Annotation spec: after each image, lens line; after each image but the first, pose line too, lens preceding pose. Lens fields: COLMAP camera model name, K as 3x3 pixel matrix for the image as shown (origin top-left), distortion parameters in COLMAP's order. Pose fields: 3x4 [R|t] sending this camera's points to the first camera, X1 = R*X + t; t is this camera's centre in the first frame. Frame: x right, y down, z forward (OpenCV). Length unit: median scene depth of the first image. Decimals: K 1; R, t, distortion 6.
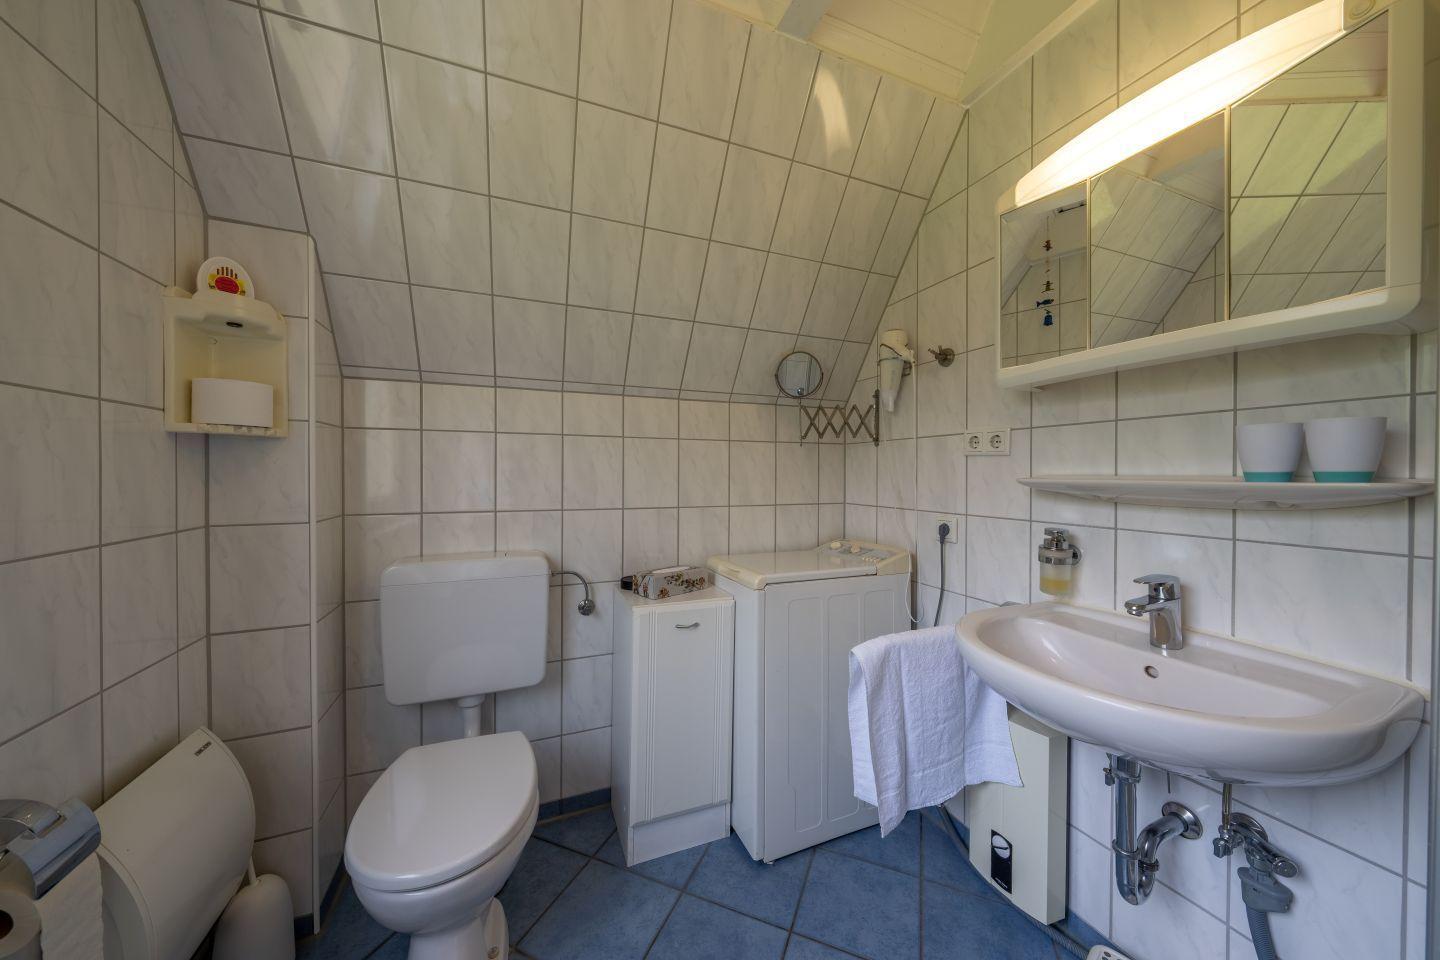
lens RADIAL K [[484.8, 0, 722.5], [0, 484.8, 480.5], [0, 0, 1]] dist [-0.003680, 0.000908]
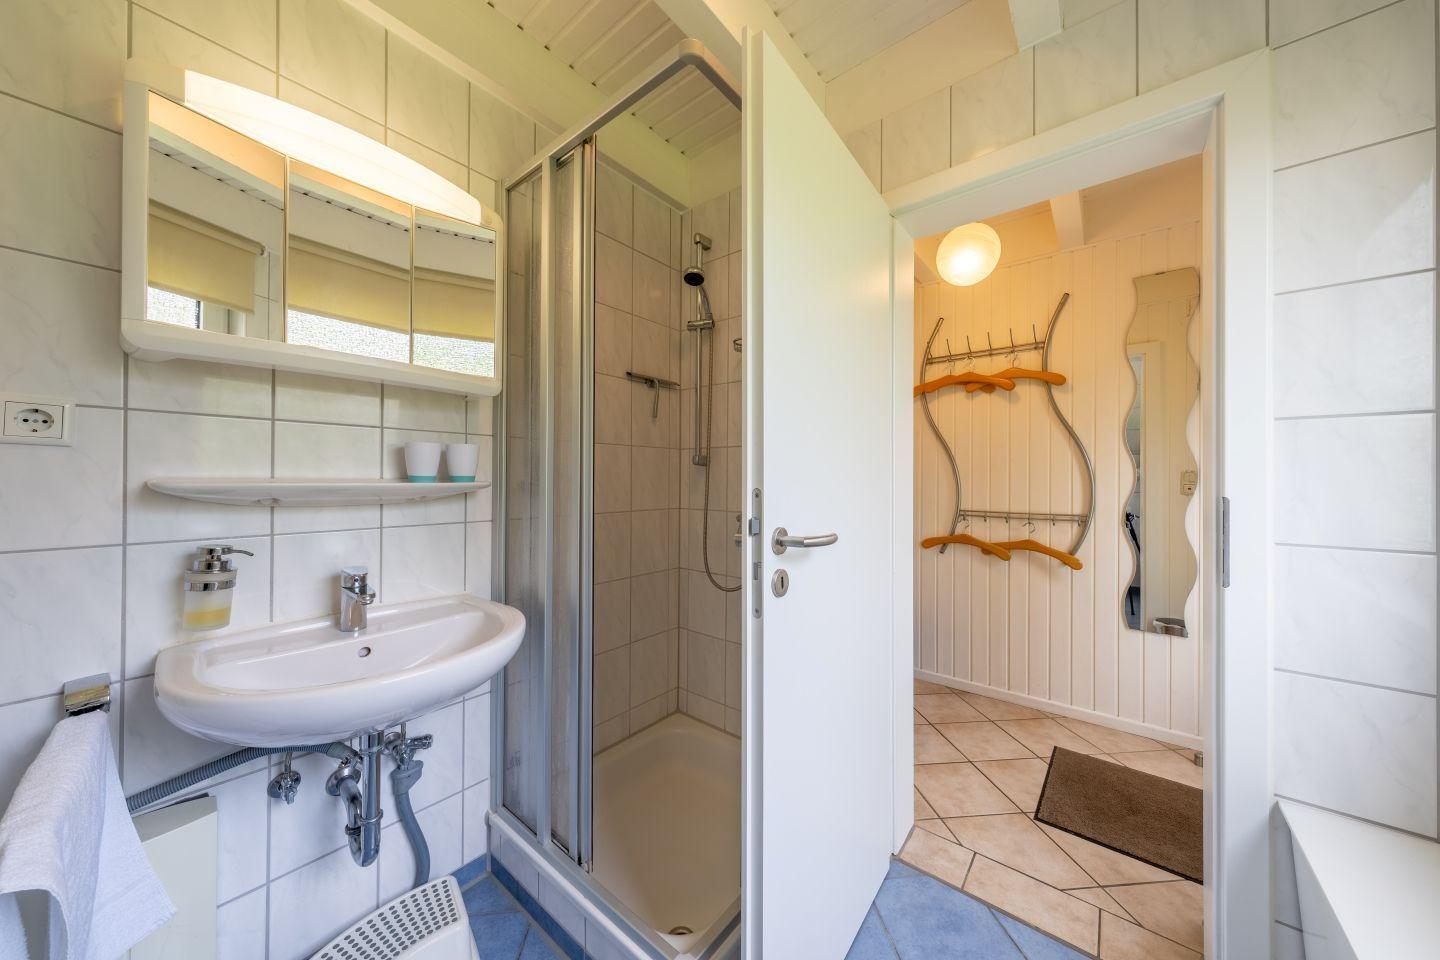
lens RADIAL K [[484.8, 0, 719.4], [0, 484.8, 475.5], [0, 0, 1]] dist [-0.003680, 0.000908]
pose [[-0.482811, 0.003850, 0.875716, -0.466947], [0.006832, 0.999976, -0.000630, -0.009551], [-0.875698, 0.005679, -0.482826, 0.764227]]
